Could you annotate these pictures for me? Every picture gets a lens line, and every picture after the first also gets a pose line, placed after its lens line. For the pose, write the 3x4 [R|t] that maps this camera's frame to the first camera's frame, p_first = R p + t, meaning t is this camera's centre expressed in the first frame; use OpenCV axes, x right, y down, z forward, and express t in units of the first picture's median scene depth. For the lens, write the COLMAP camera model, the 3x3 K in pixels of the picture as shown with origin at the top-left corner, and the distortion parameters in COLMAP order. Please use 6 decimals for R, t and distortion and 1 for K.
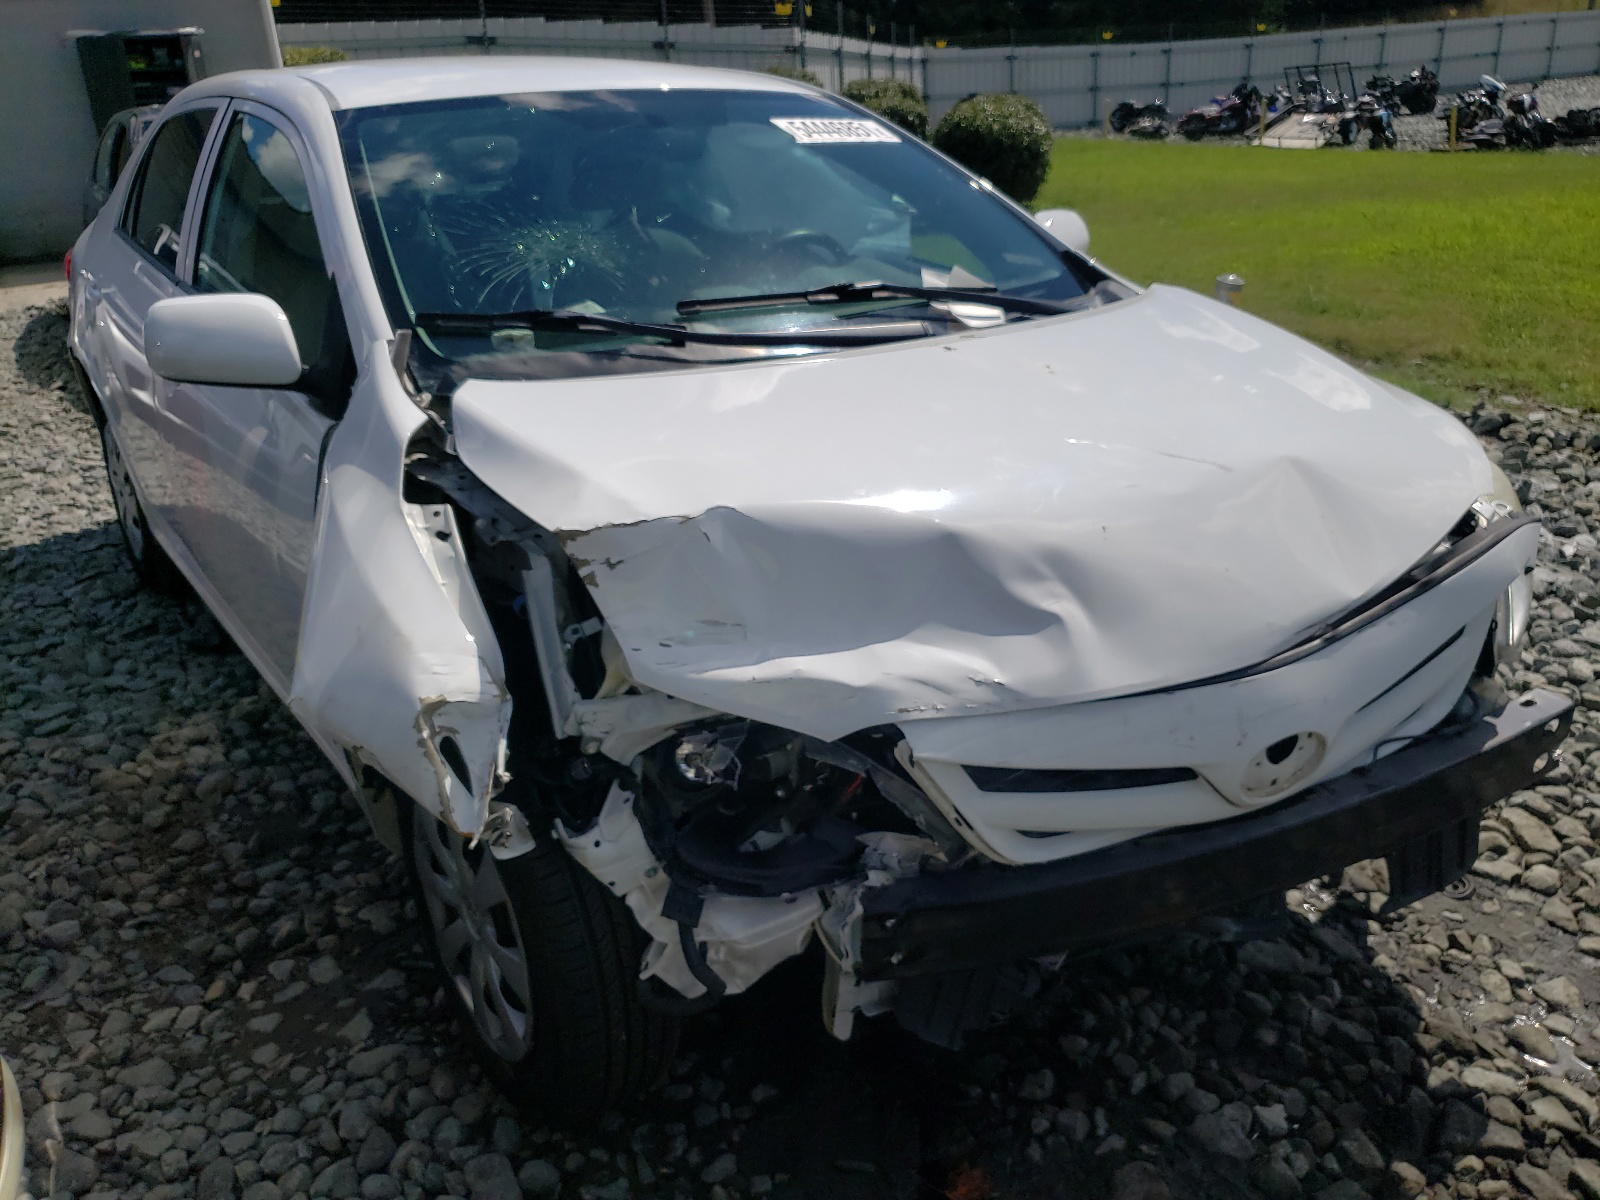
lens RADIAL K [[1293.0, 0, 800.0], [0, 1293.0, 600.0], [0, 0, 1]] dist [-0.001094, 0.018120]
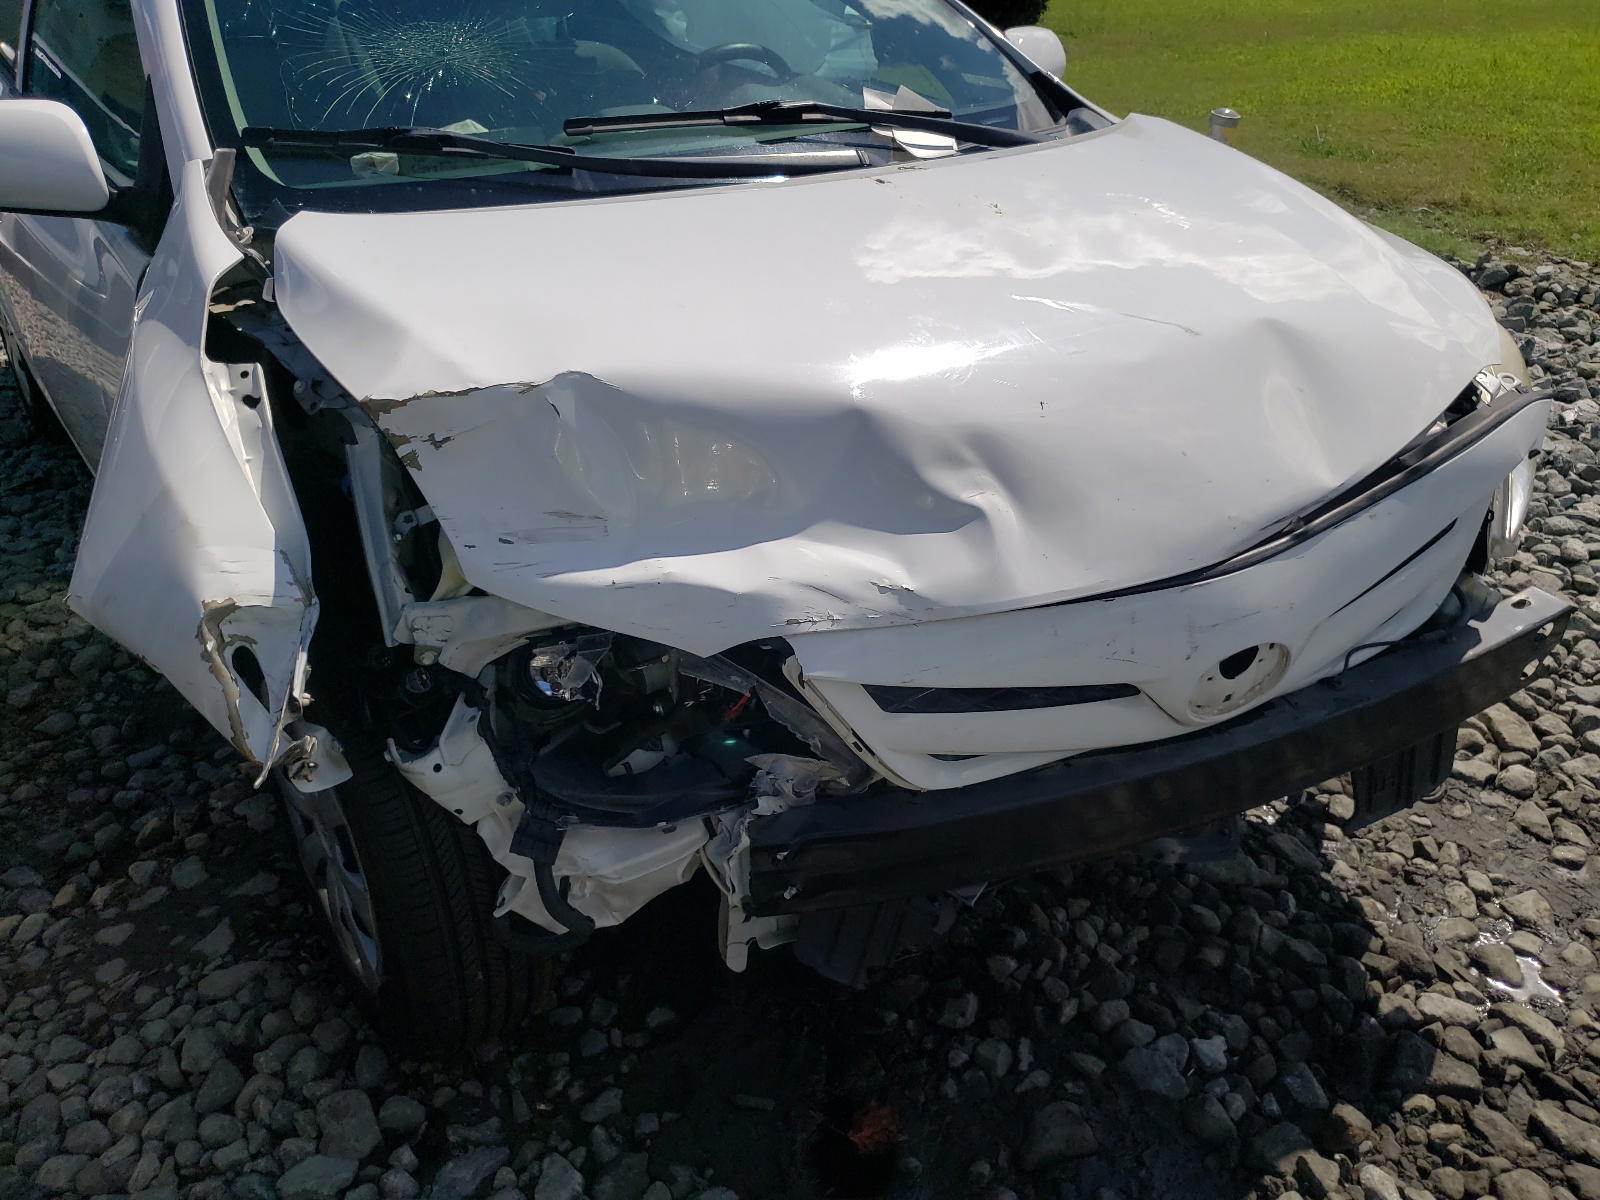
lens RADIAL K [[1319.7, 0, 800.0], [0, 1319.7, 600.0], [0, 0, 1]] dist [-0.020168, 0.062161]
pose [[0.999780, 0.011403, 0.017598, 0.052540], [-0.013322, 0.993500, 0.113048, -0.018782], [-0.016194, -0.113257, 0.993434, 0.110849]]
